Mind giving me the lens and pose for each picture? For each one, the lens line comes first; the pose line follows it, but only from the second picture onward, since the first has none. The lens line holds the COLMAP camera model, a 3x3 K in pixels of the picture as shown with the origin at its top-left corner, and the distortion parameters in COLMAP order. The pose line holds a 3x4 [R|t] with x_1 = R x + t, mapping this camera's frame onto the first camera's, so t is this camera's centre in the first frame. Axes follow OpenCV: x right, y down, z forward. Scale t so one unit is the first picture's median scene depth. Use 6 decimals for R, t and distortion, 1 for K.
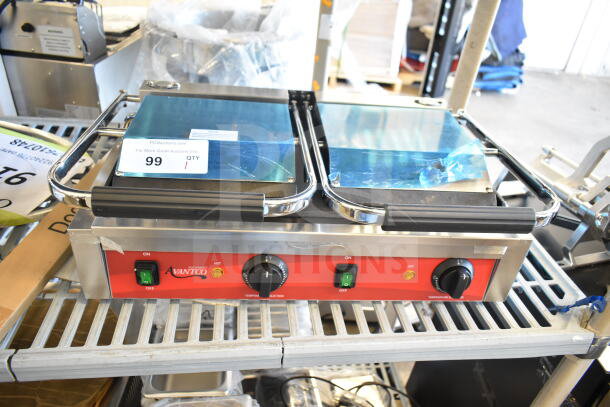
lens RADIAL K [[454.9, 0, 305.0], [0, 454.9, 203.5], [0, 0, 1]] dist [0.000090, 0.002731]
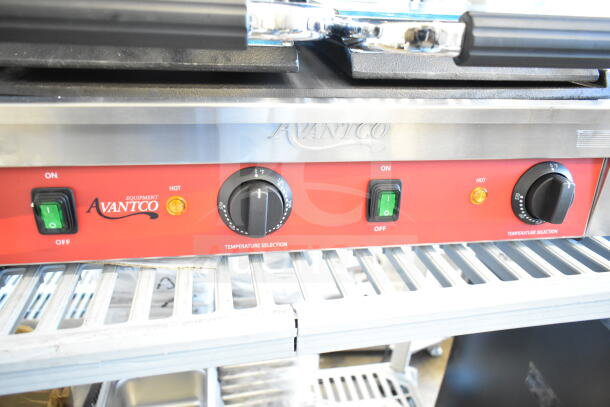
lens RADIAL K [[454.9, 0, 305.0], [0, 454.9, 203.5], [0, 0, 1]] dist [0.000090, 0.002731]
pose [[0.995325, -0.074928, 0.060934, -0.059105], [0.081548, 0.990057, -0.114612, 0.232333], [-0.051741, 0.119046, 0.991540, 0.392356]]
